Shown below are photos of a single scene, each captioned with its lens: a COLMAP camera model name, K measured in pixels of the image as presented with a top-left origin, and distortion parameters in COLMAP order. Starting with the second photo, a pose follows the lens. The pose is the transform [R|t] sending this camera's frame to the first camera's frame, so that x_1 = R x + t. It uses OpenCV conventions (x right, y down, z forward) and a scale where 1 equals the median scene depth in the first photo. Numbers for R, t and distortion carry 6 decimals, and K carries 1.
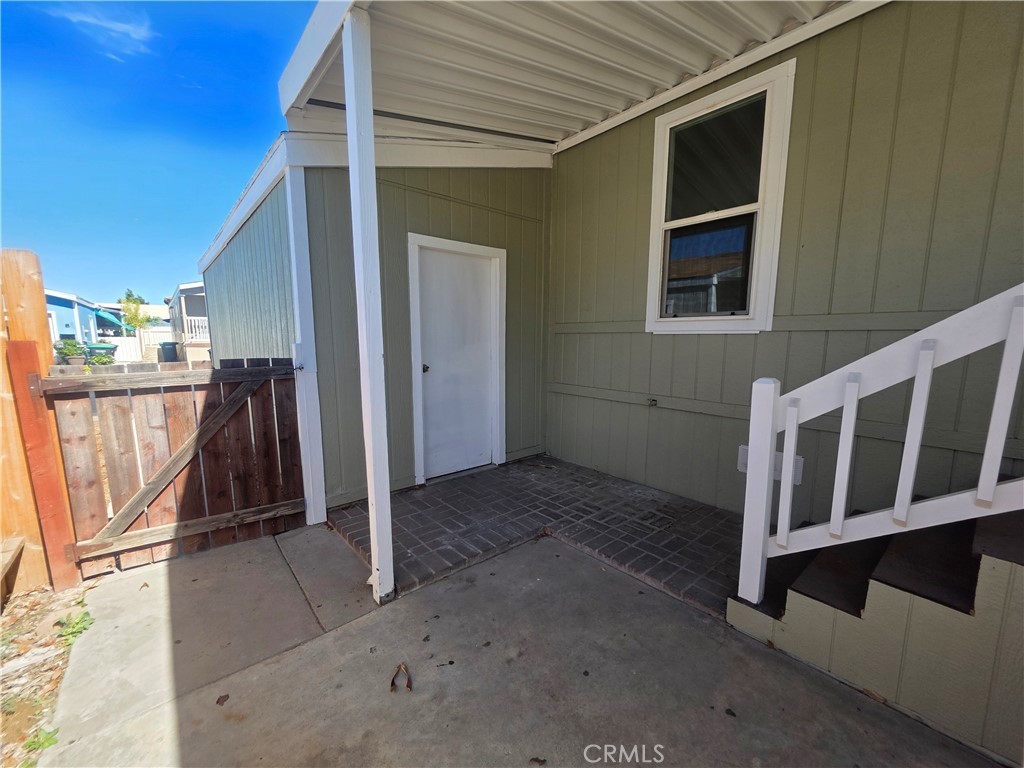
lens RADIAL K [[409.3, 0, 513.8], [0, 409.3, 395.1], [0, 0, 1]] dist [0.002060, 0.000626]
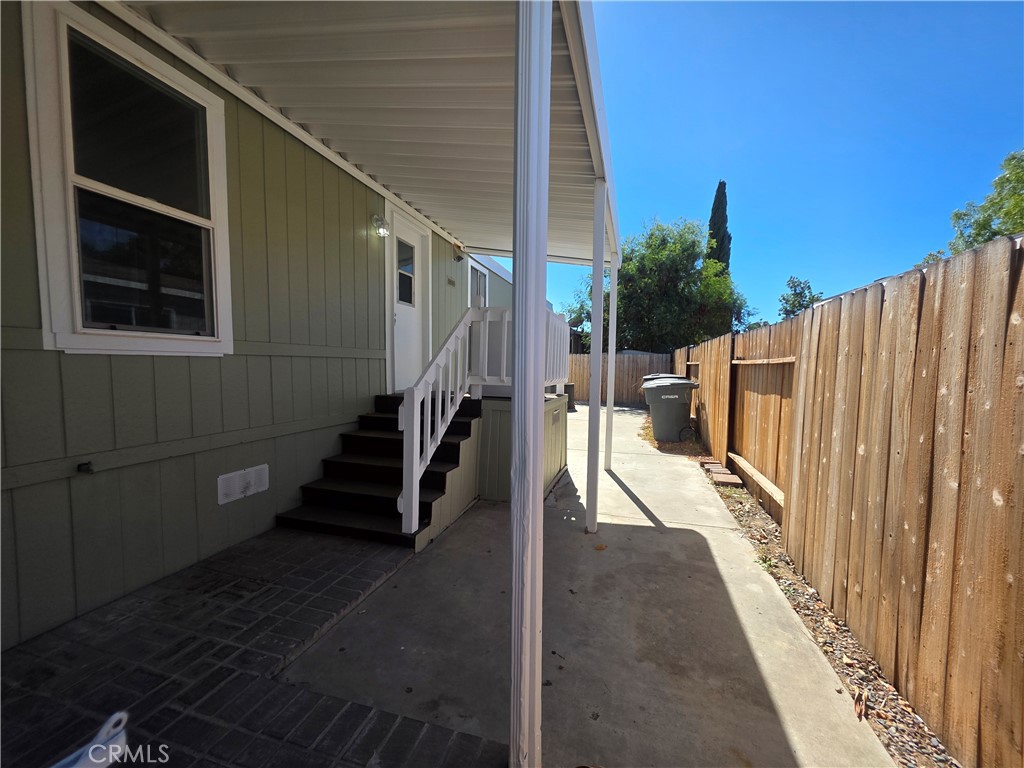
lens RADIAL K [[409.3, 0, 513.8], [0, 409.3, 395.1], [0, 0, 1]] dist [0.002060, 0.000626]
pose [[-0.537174, -0.069687, 0.840588, -0.590436], [0.109238, 0.982440, 0.151254, -0.130449], [-0.836368, 0.173074, -0.520129, 0.930748]]
